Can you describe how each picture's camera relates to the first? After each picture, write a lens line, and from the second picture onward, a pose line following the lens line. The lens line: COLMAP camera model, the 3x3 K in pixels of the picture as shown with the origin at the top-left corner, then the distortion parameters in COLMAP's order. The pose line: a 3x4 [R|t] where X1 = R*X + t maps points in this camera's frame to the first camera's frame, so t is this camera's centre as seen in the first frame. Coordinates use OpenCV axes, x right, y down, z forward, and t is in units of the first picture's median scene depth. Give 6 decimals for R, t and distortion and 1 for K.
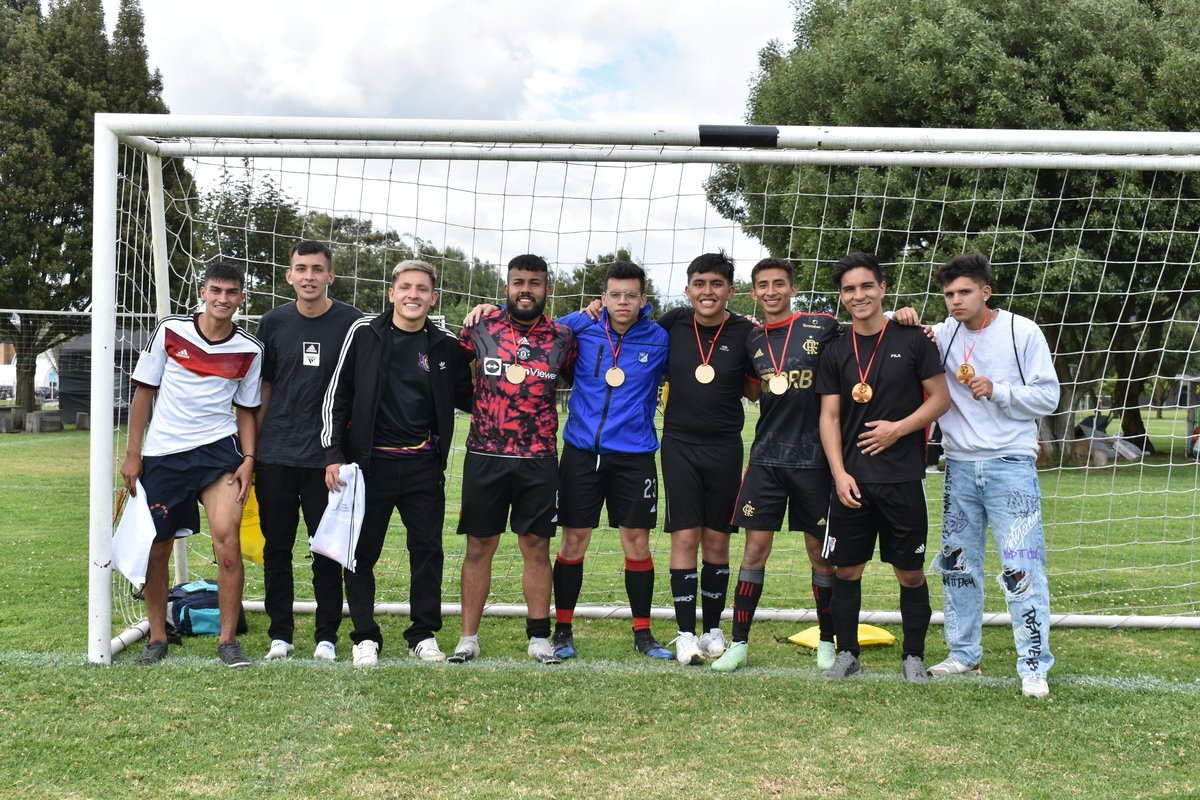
lens RADIAL K [[1674.0, 0, 600.0], [0, 1674.0, 400.0], [0, 0, 1]] dist [-0.012849, 0.003853]
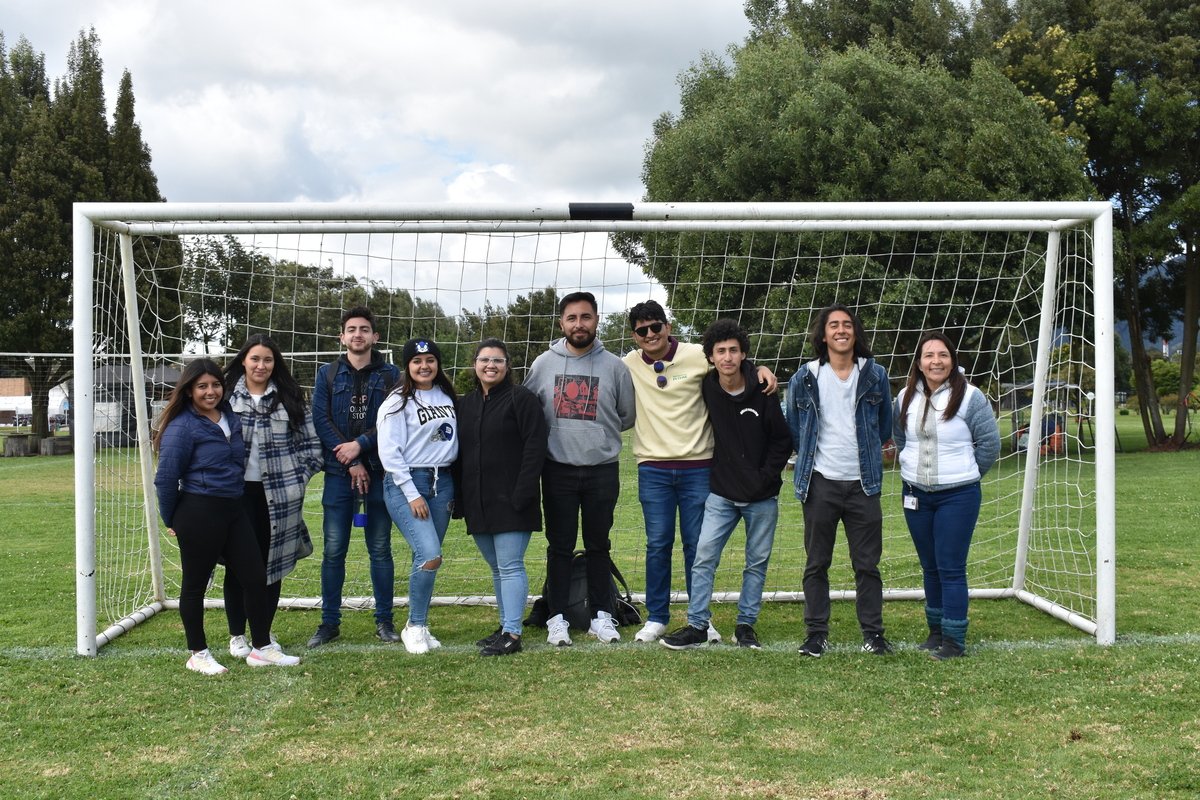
lens RADIAL K [[1415.5, 0, 600.0], [0, 1415.5, 400.0], [0, 0, 1]] dist [-0.036321, -0.026227]
pose [[0.998712, -0.023959, 0.044720, 0.031939], [0.024341, 0.999672, -0.008019, -0.010781], [-0.044514, 0.009097, 0.998967, -0.038856]]
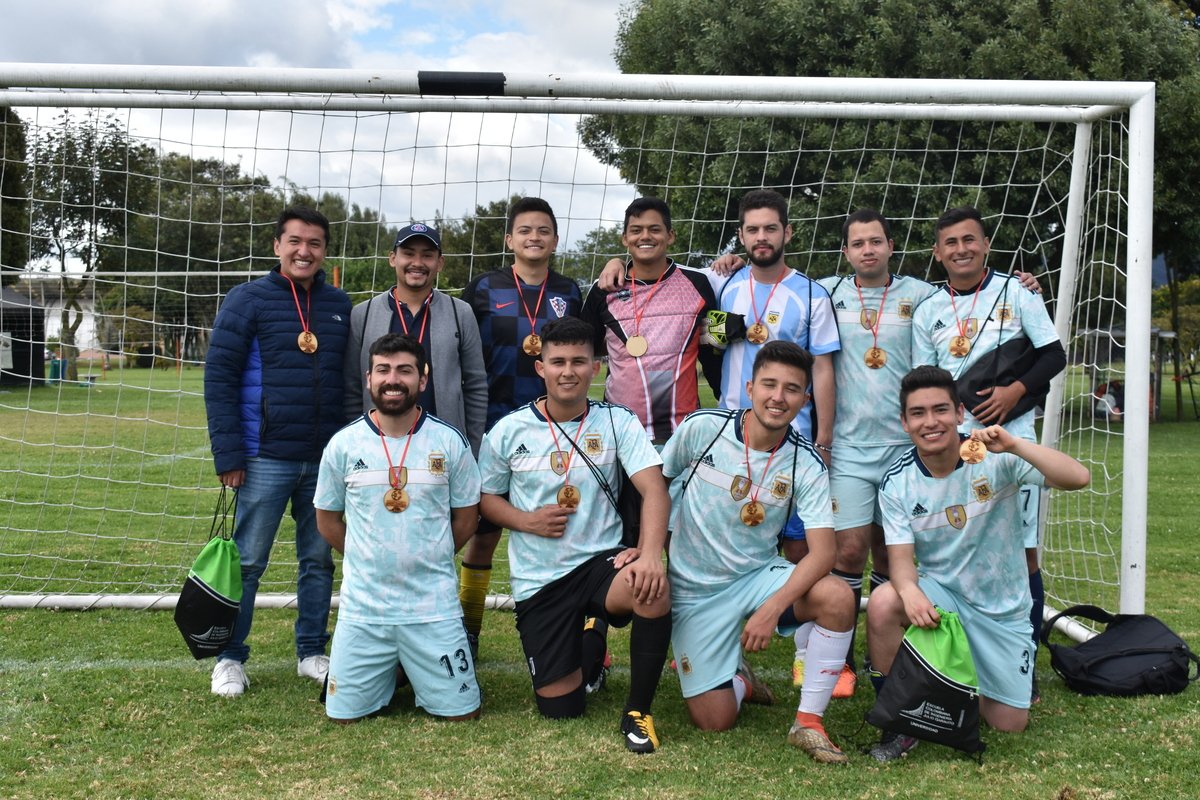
lens RADIAL K [[1804.7, 0, 600.0], [0, 1804.7, 400.0], [0, 0, 1]] dist [-0.011232, 0.037512]
pose [[0.998708, -0.007758, 0.050213, 0.107512], [0.006552, 0.999687, 0.024130, -0.008375], [-0.050384, -0.023770, 0.998447, 0.009426]]
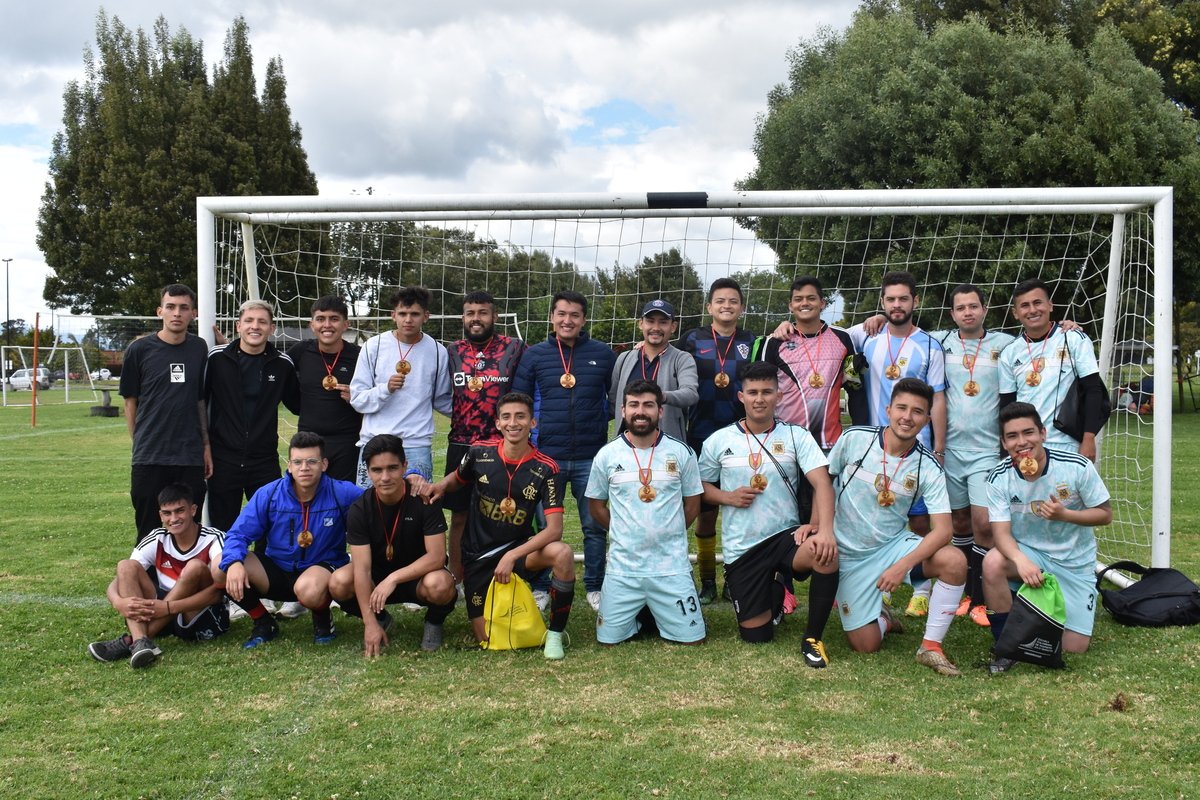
lens RADIAL K [[1333.5, 0, 600.0], [0, 1333.5, 400.0], [0, 0, 1]] dist [-0.036304, -0.029648]
pose [[0.998518, -0.020411, -0.050453, 0.071731], [0.021665, 0.999467, 0.024434, -0.028228], [0.049927, -0.025491, 0.998428, -0.051907]]
